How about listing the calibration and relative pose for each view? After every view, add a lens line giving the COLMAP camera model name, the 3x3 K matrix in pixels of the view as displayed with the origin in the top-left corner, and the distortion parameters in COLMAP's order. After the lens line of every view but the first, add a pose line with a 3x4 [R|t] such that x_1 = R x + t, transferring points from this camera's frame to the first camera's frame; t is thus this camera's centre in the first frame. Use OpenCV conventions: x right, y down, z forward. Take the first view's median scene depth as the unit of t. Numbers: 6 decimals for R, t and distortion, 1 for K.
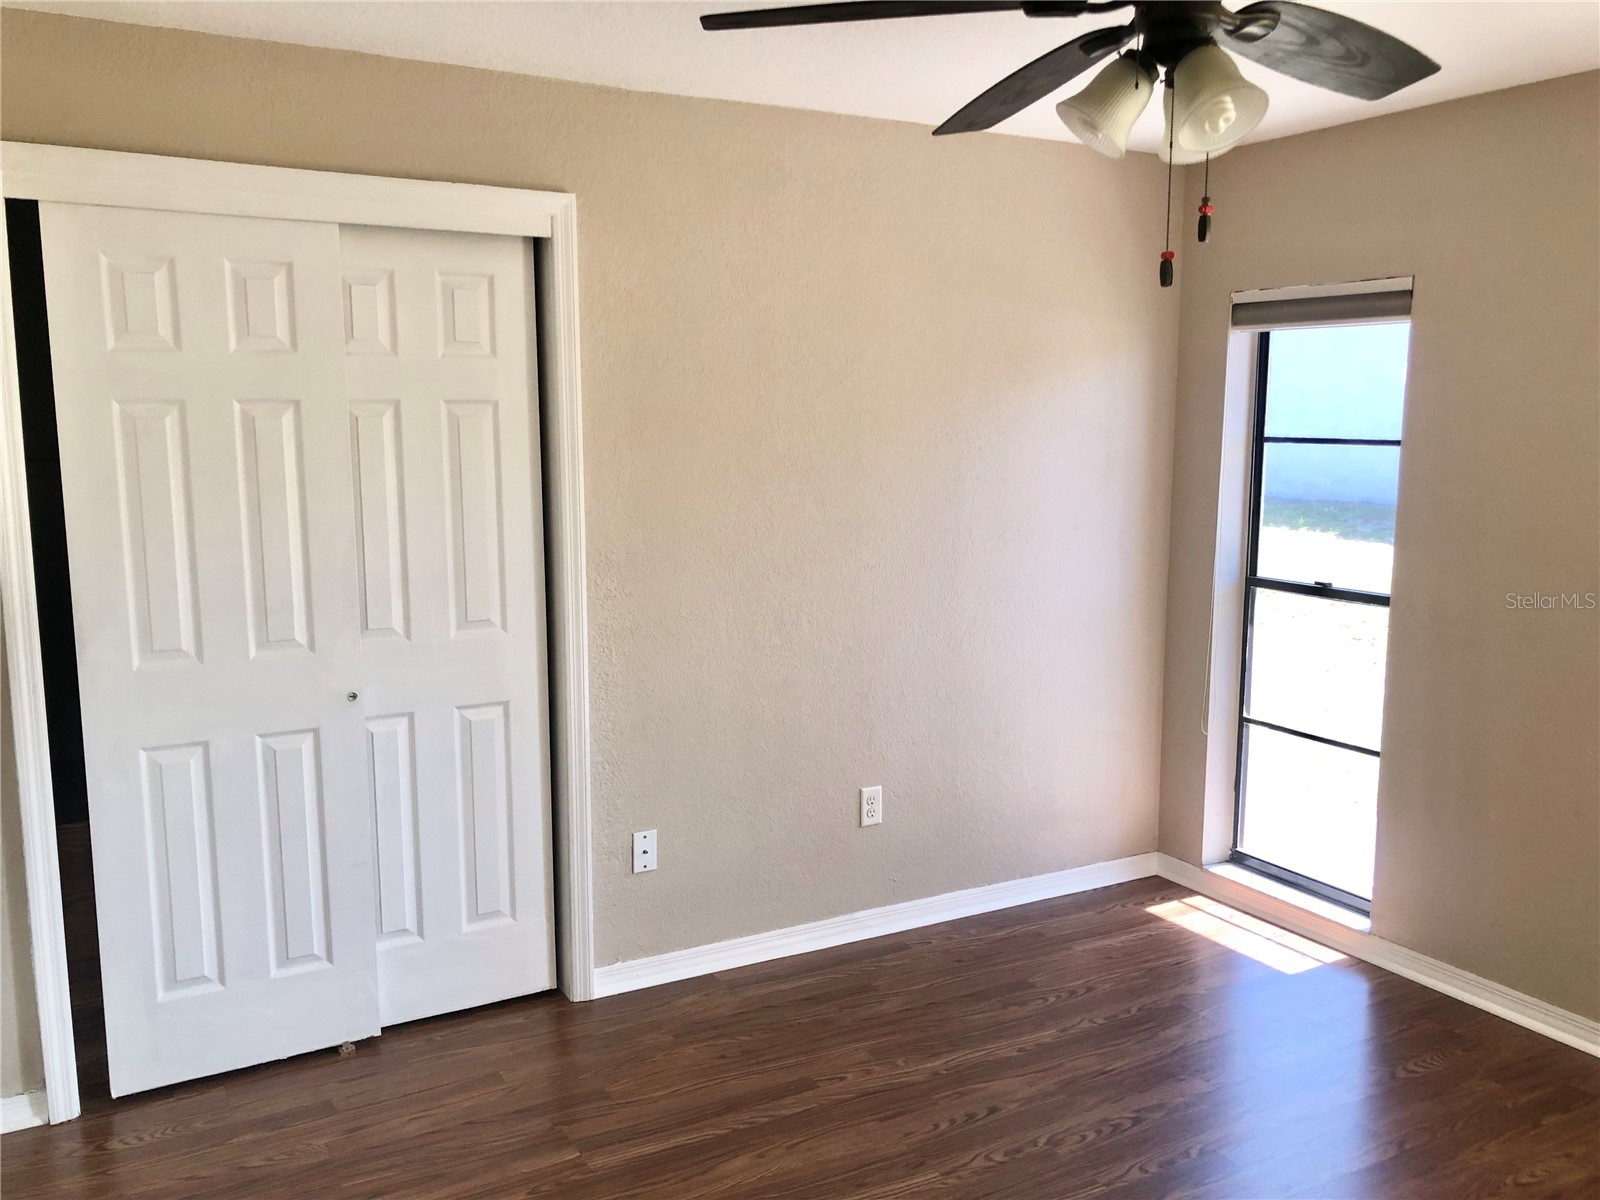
lens RADIAL K [[1315.0, 0, 799.2], [0, 1315.0, 579.1], [0, 0, 1]] dist [0.102894, -0.308984]
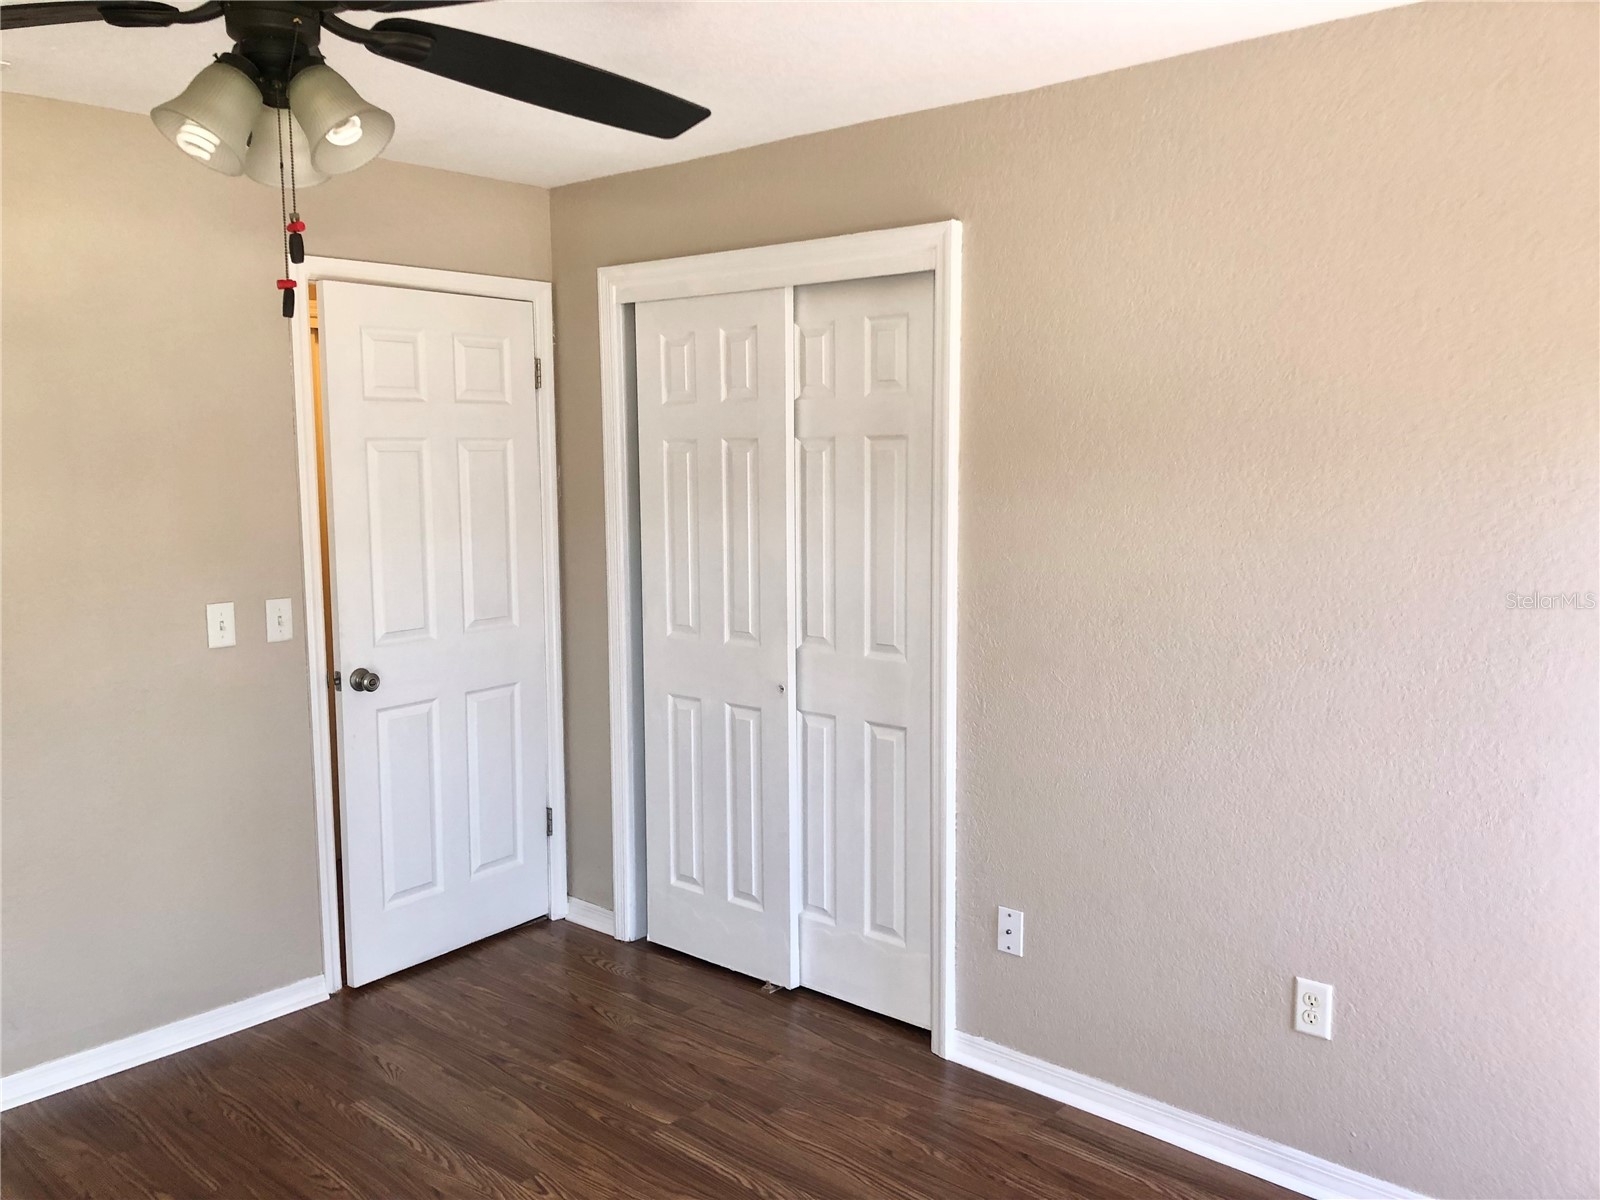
lens RADIAL K [[1292.8, 0, 800.0], [0, 1292.8, 600.0], [0, 0, 1]] dist [0.088932, -0.305421]
pose [[0.325704, 0.104410, -0.939689, 0.702381], [-0.119150, 0.990493, 0.068756, -0.067502], [0.937934, 0.089570, 0.335048, 0.593592]]
